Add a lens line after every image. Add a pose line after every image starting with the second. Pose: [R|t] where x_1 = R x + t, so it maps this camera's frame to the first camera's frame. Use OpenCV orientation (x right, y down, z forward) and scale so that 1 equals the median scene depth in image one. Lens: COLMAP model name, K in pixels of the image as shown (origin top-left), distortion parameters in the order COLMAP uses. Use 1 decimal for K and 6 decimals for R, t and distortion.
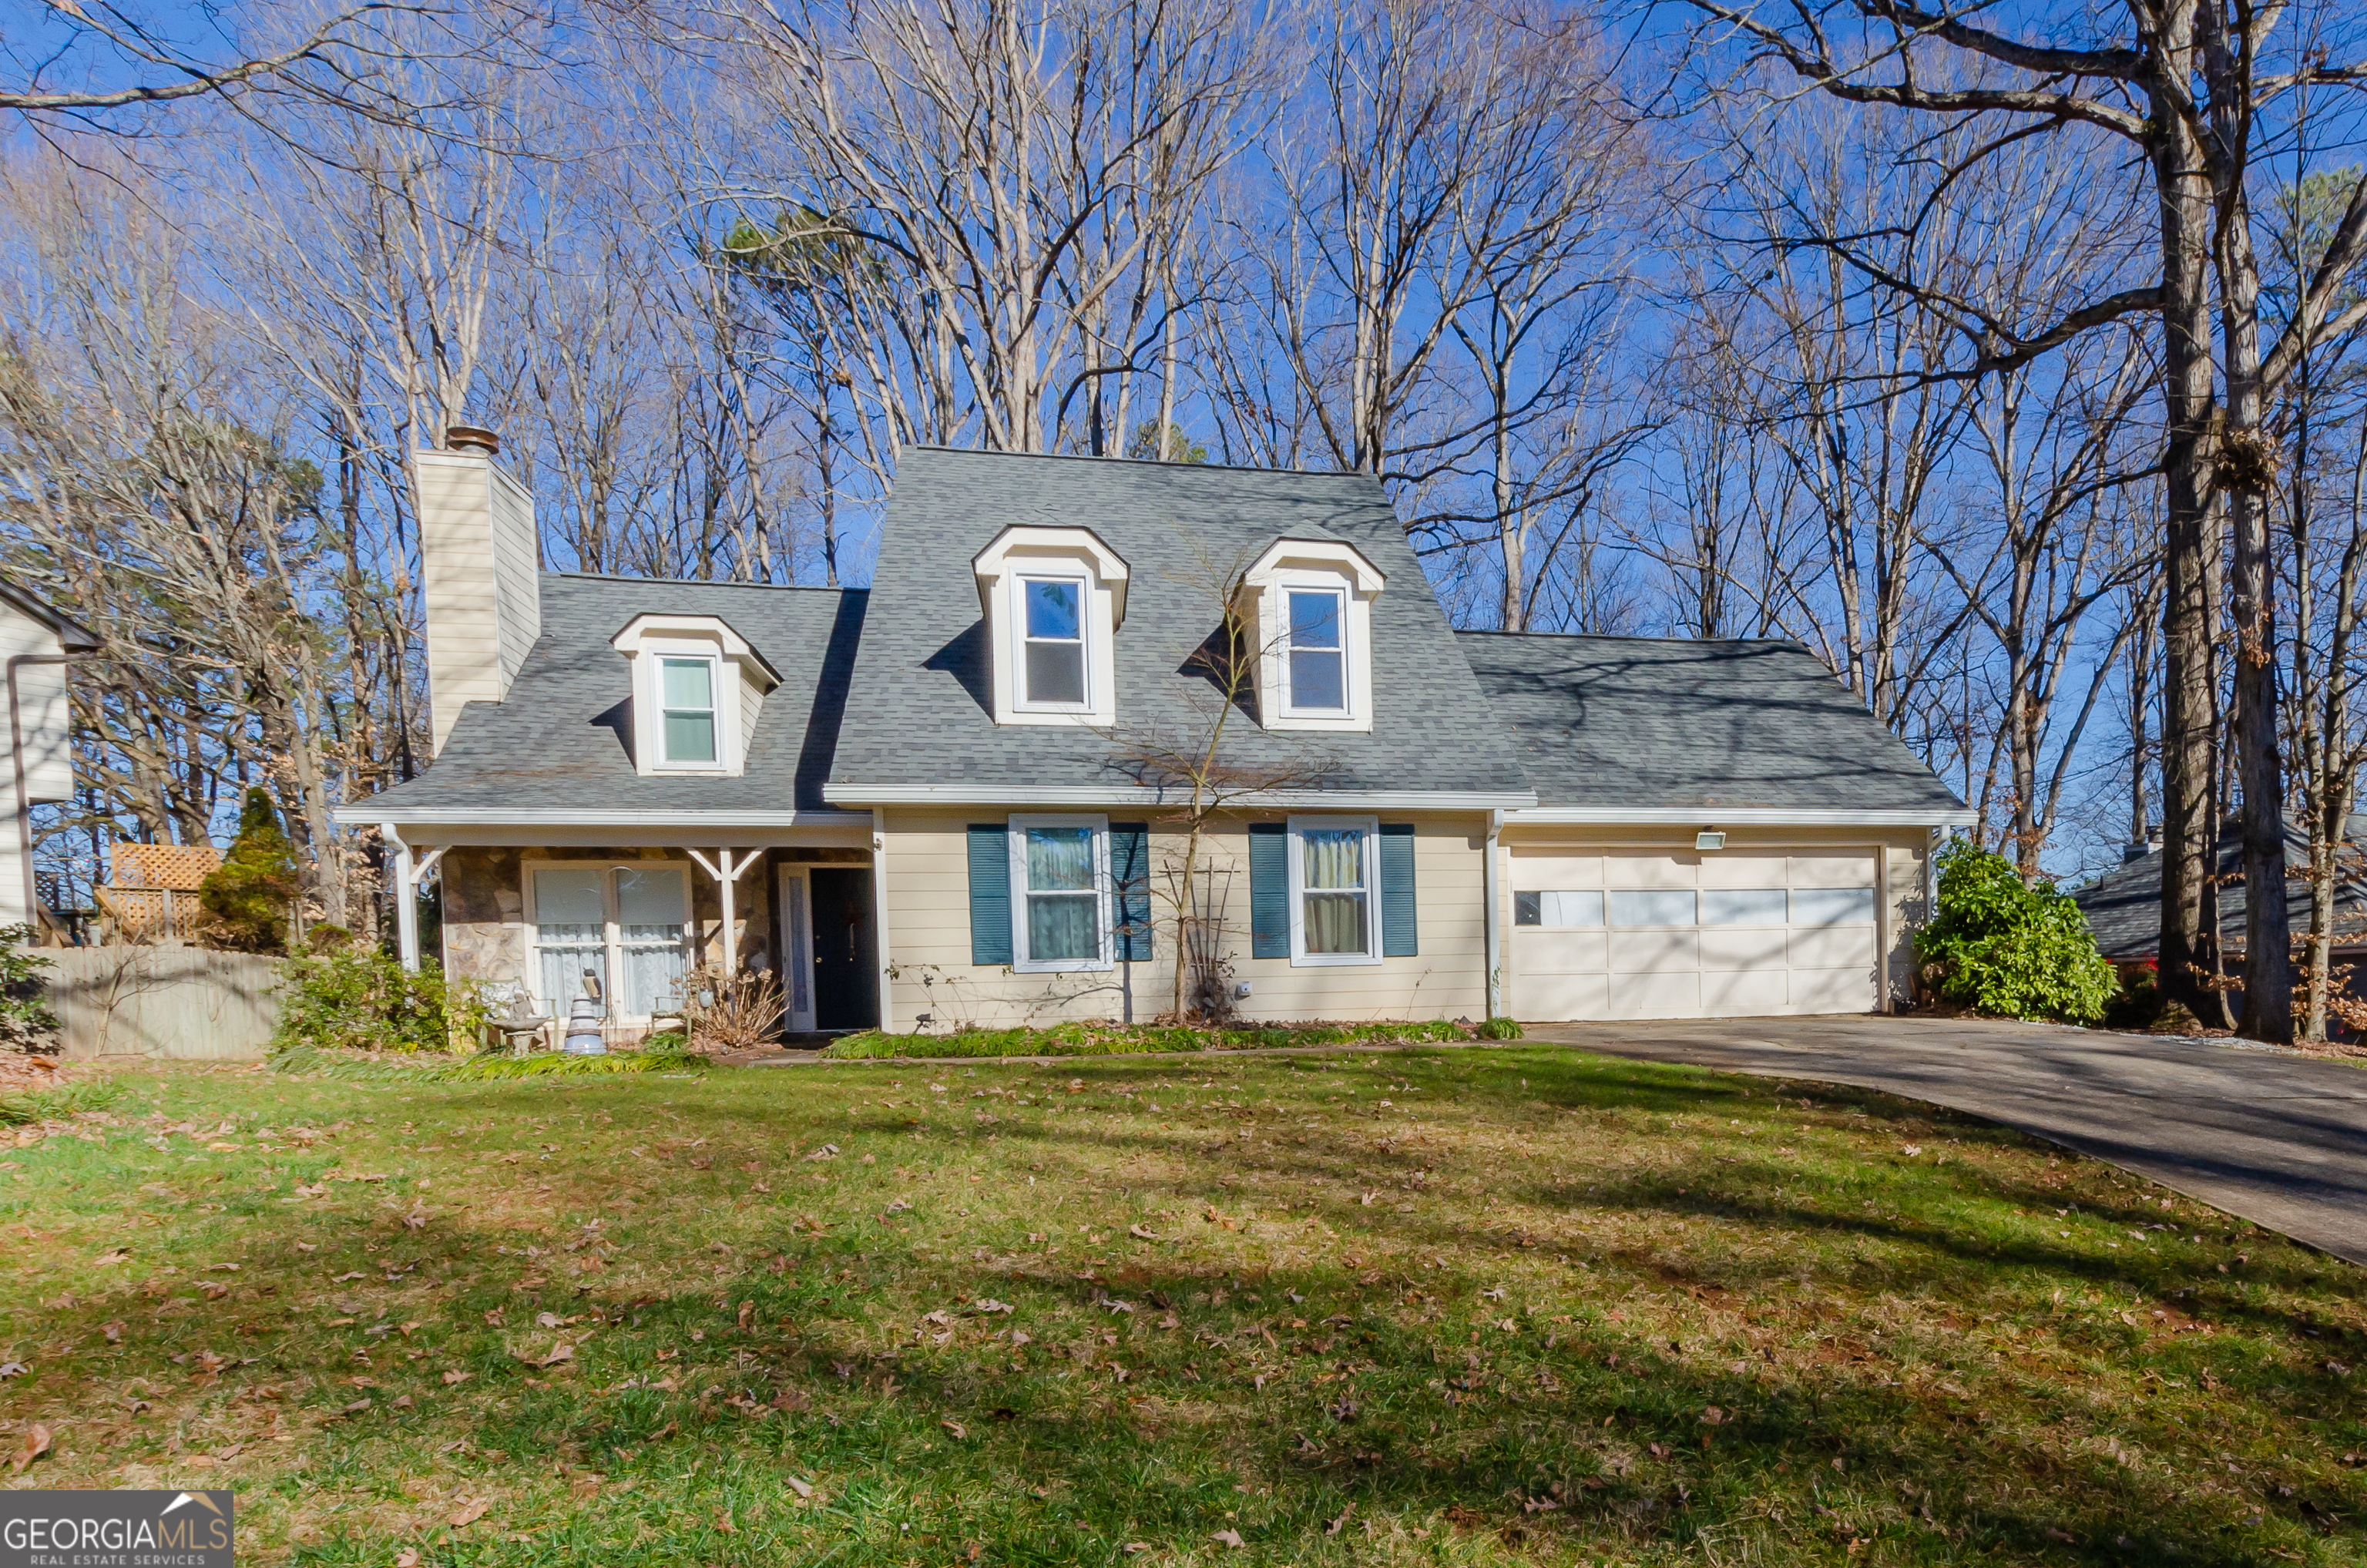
lens RADIAL K [[1063.6, 0, 1152.6], [0, 1063.6, 906.5], [0, 0, 1]] dist [0.002540, 0.000072]
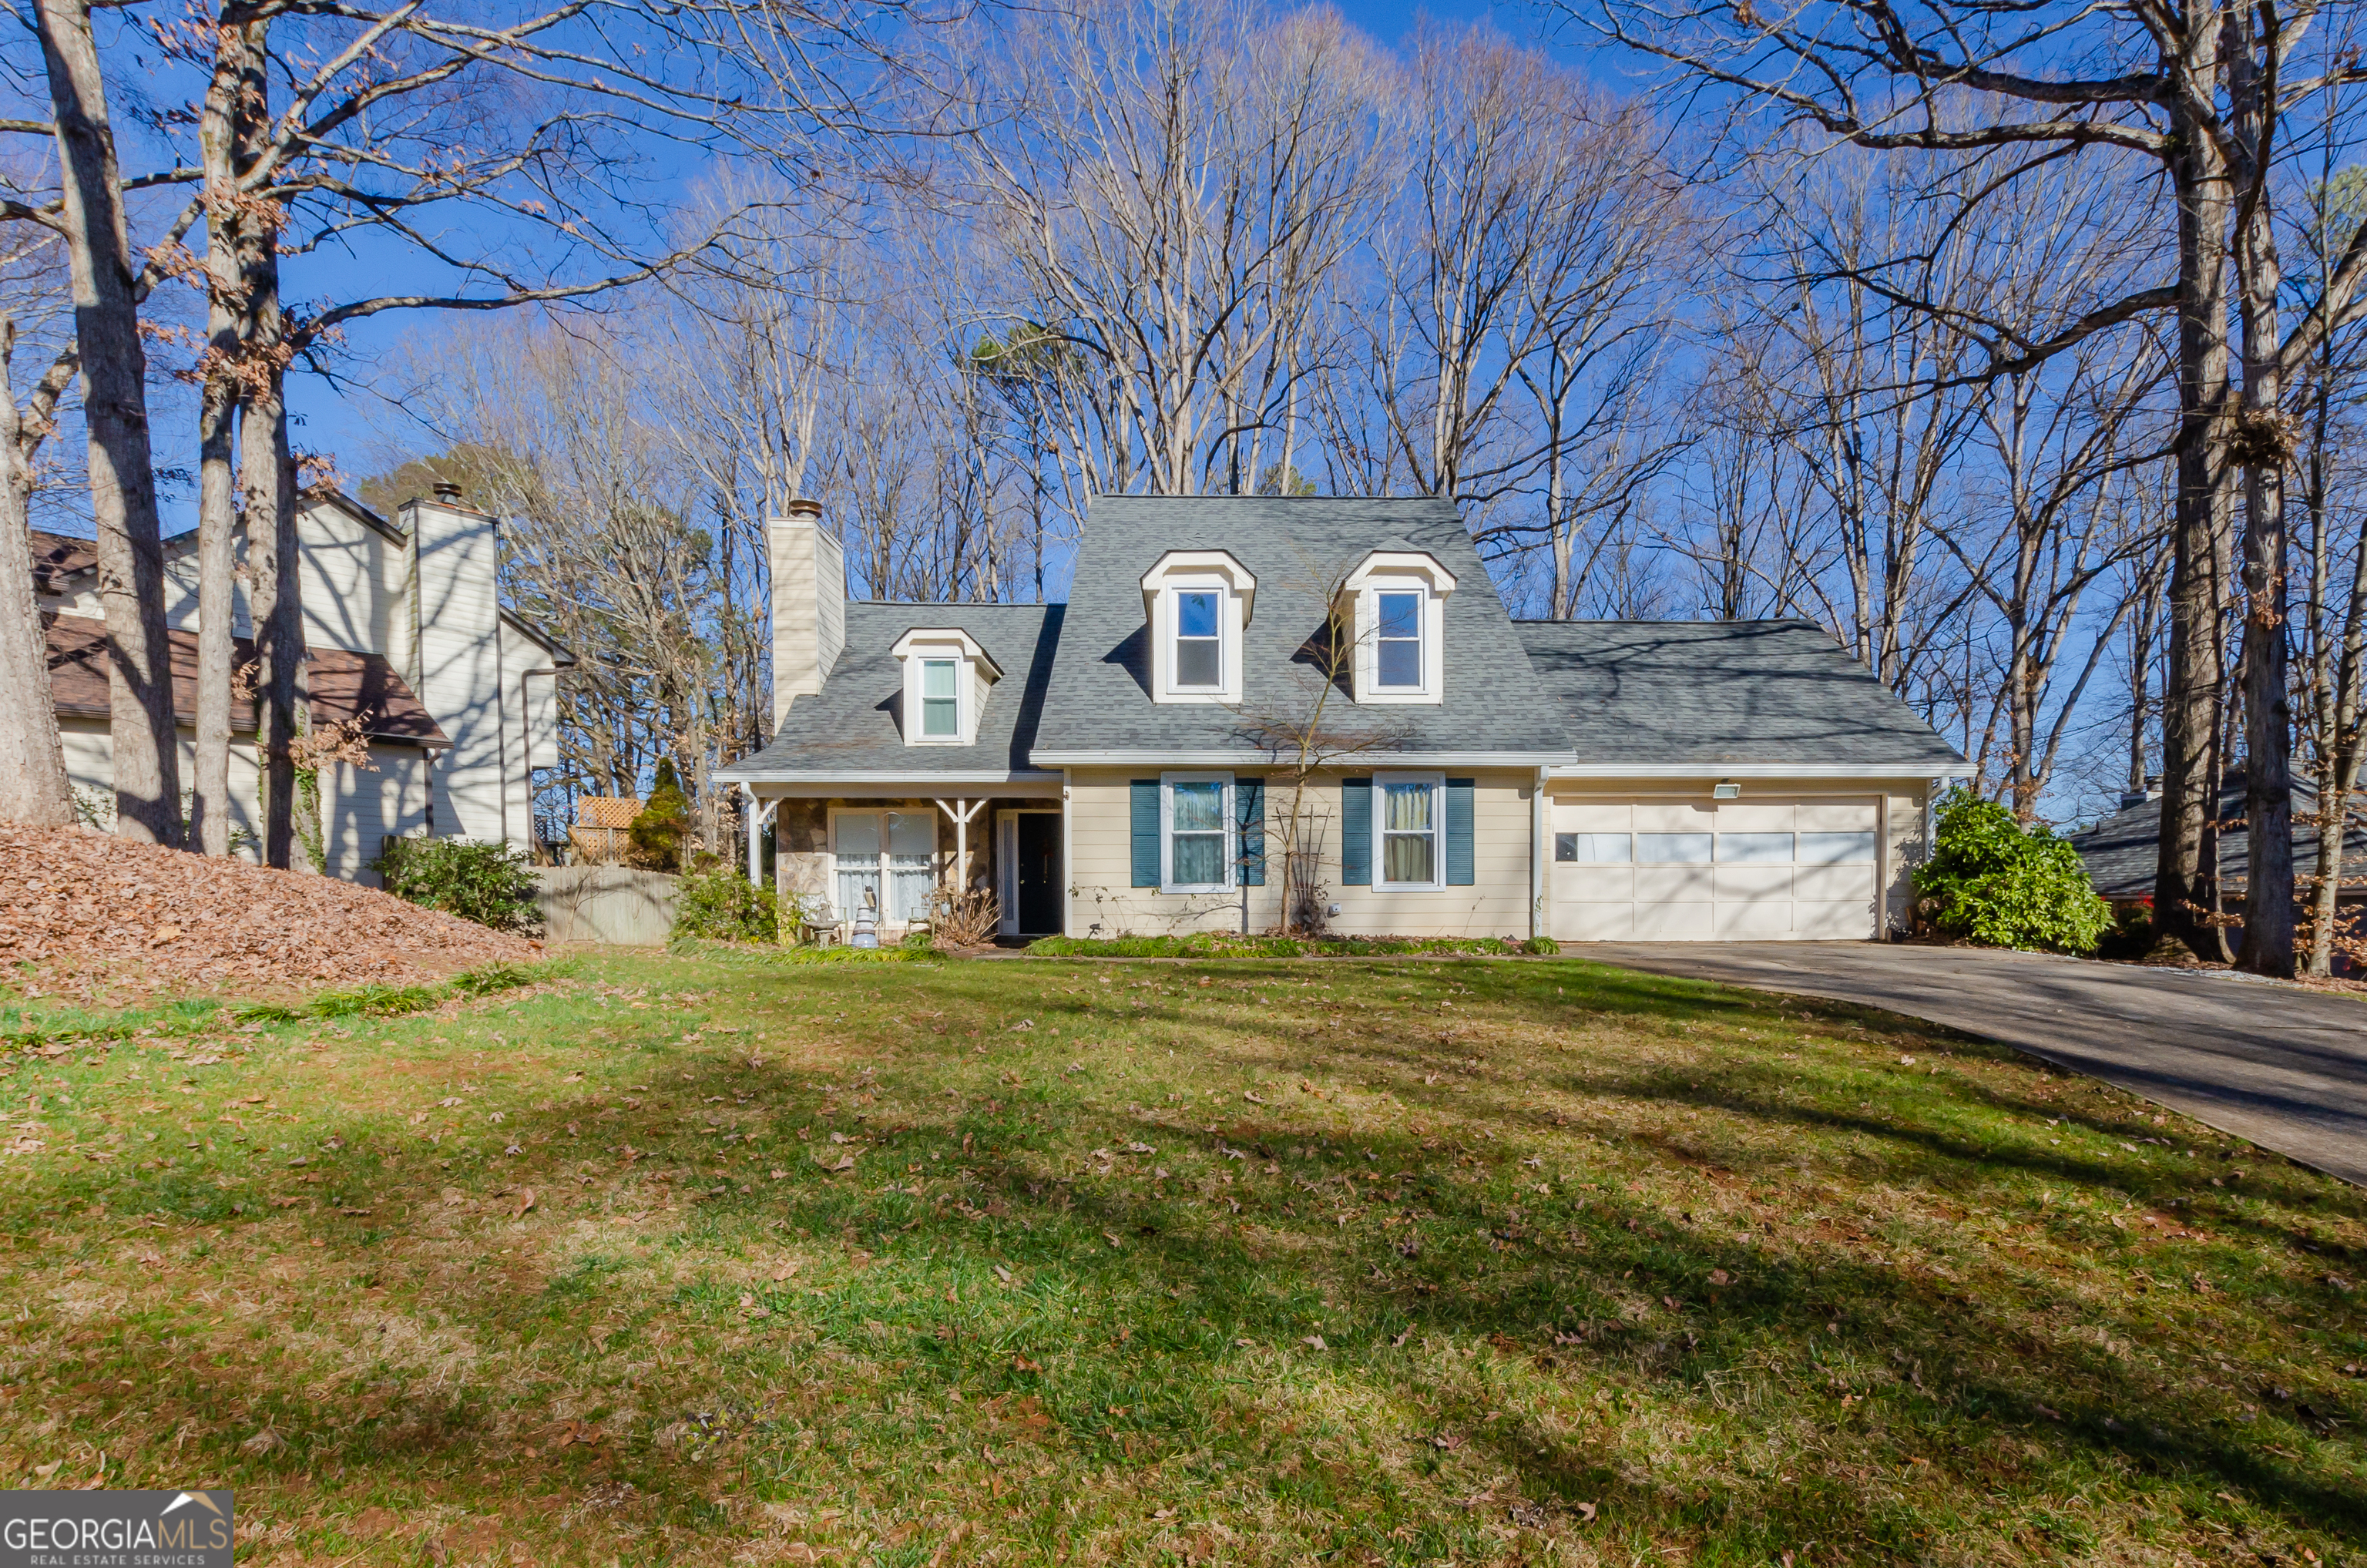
lens RADIAL K [[931.7, 0, 1187.6], [0, 931.7, 804.7], [0, 0, 1]] dist [0.002613, -0.000055]
pose [[0.980714, -0.003410, -0.195417, 0.131960], [-0.003076, 0.999455, -0.032879, -0.010090], [0.195423, 0.032846, 0.980169, -0.131113]]
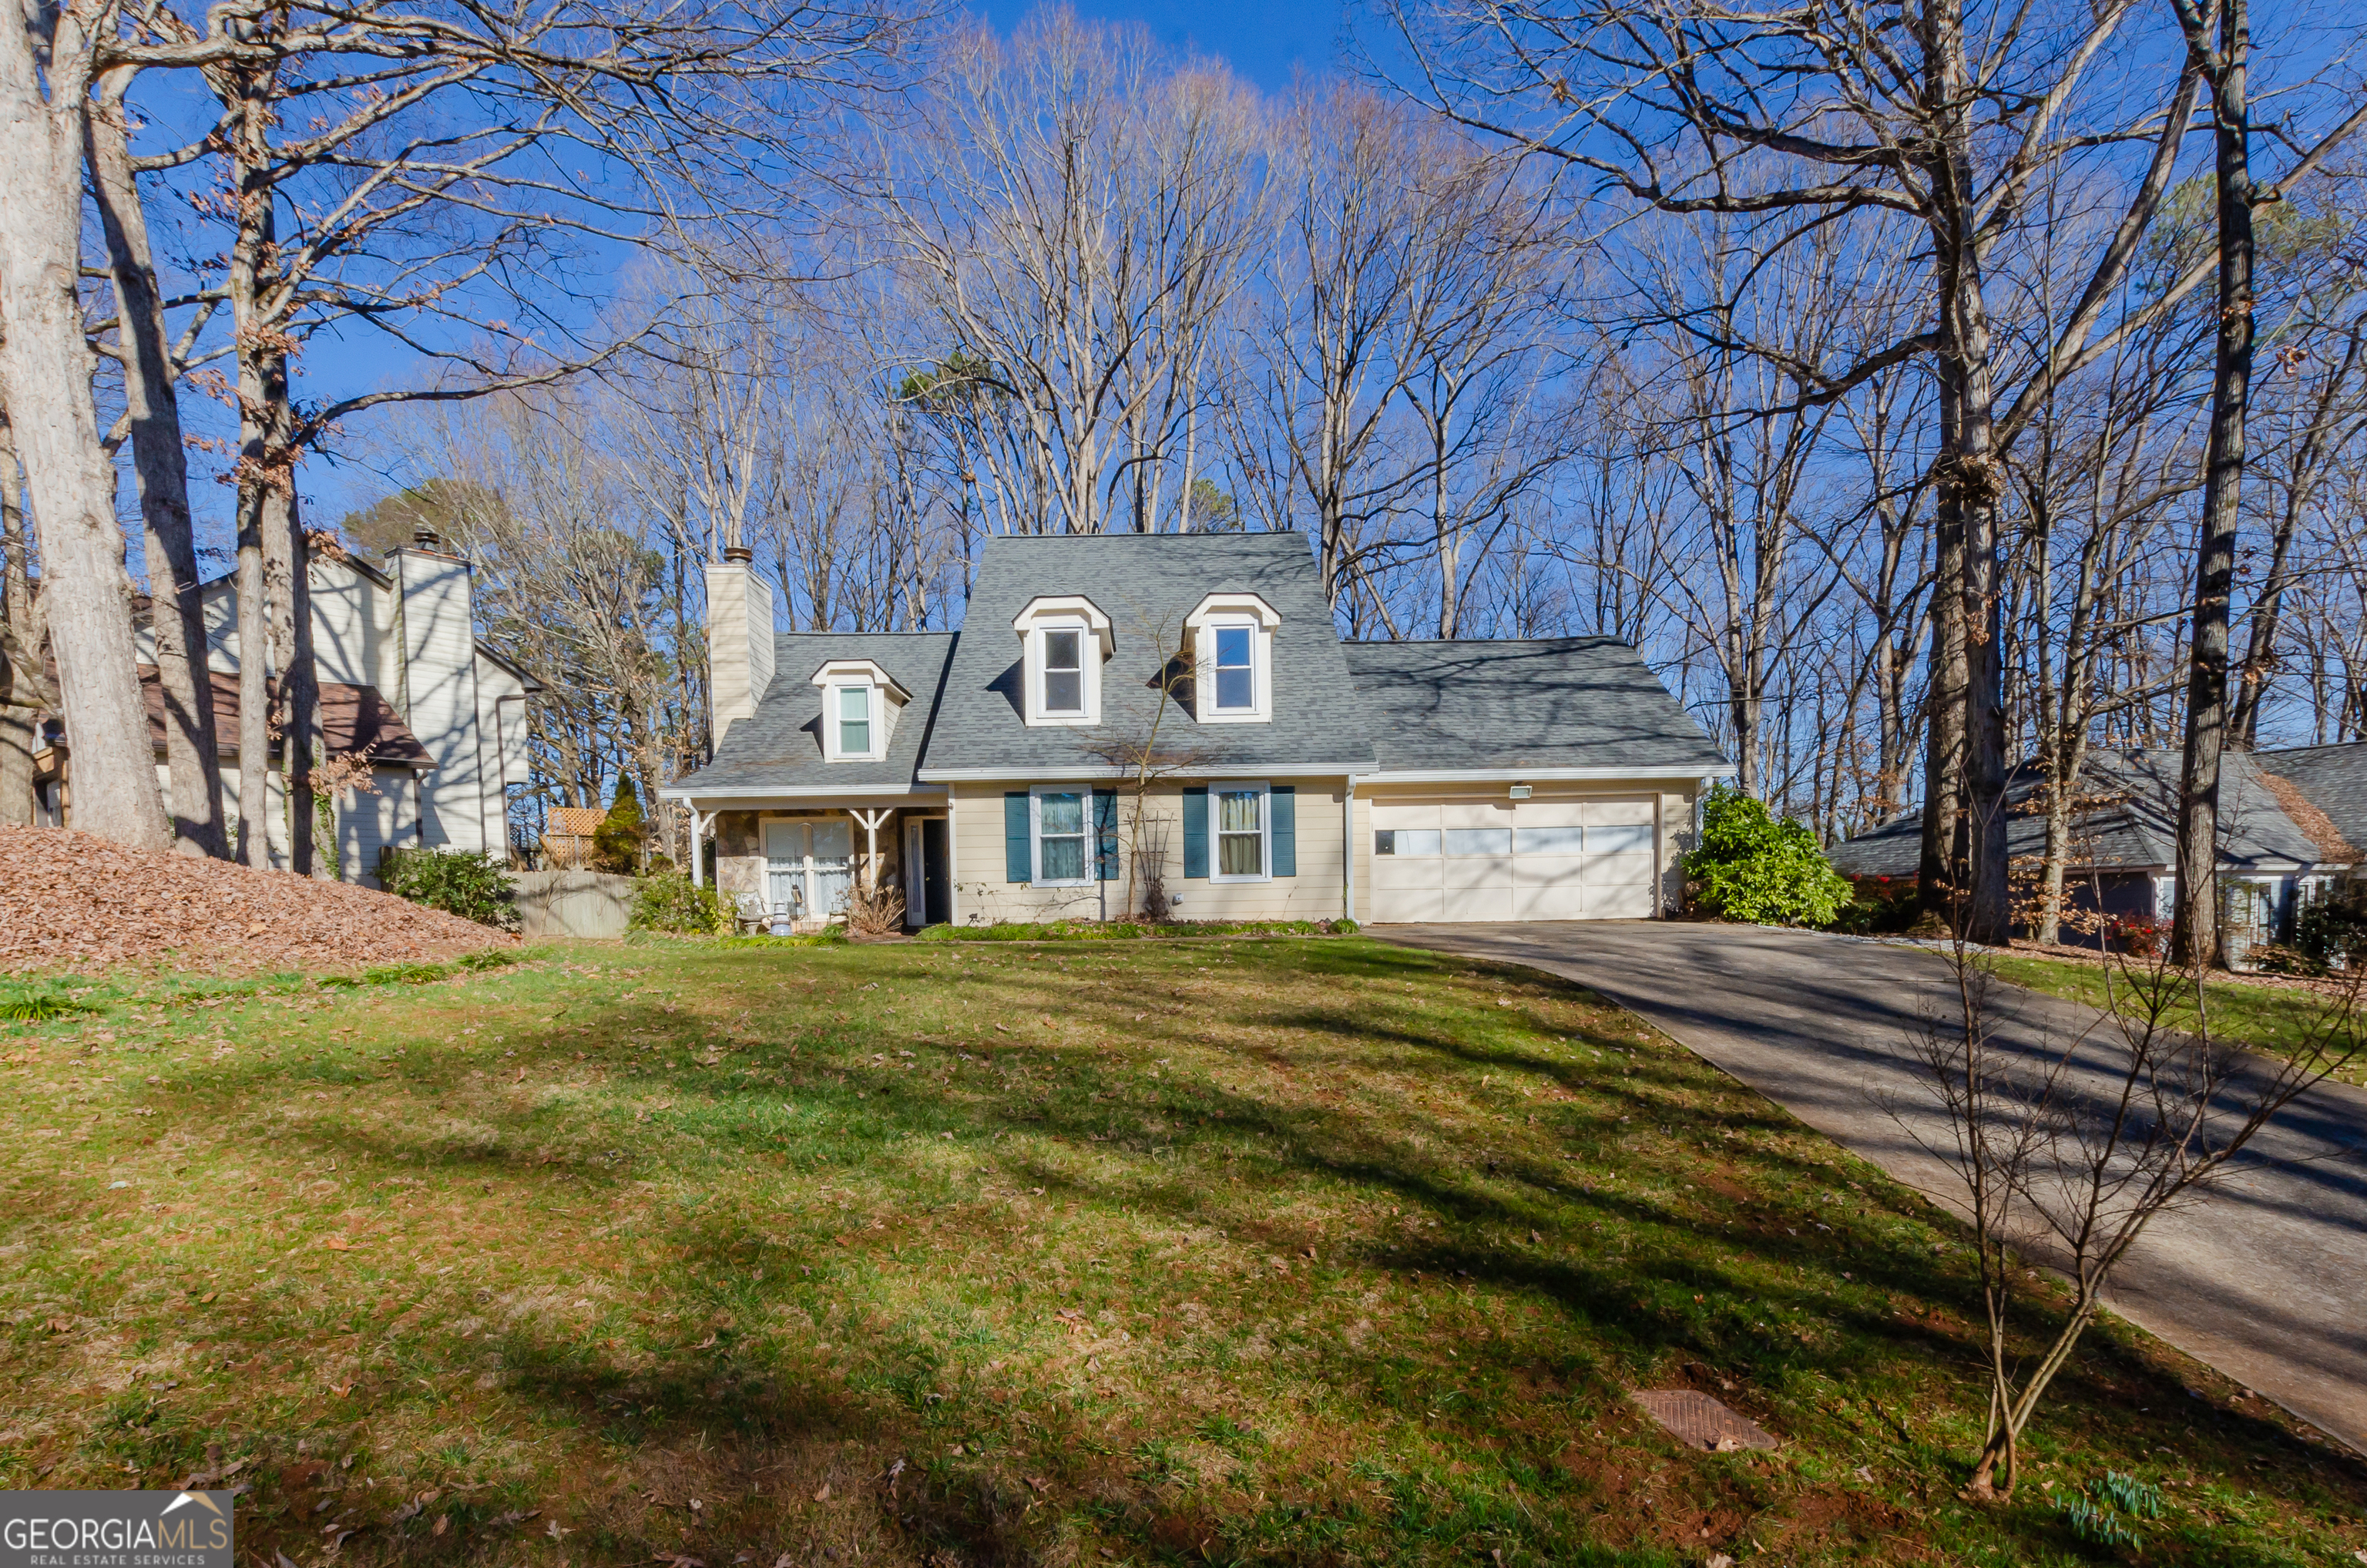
lens RADIAL K [[1013.2, 0, 1178.6], [0, 1013.2, 799.6], [0, 0, 1]] dist [0.002175, 0.000005]
pose [[0.975561, -0.017823, -0.219005, 0.349419], [0.013527, 0.999686, -0.021100, -0.027706], [0.219313, 0.017622, 0.975495, -0.348432]]
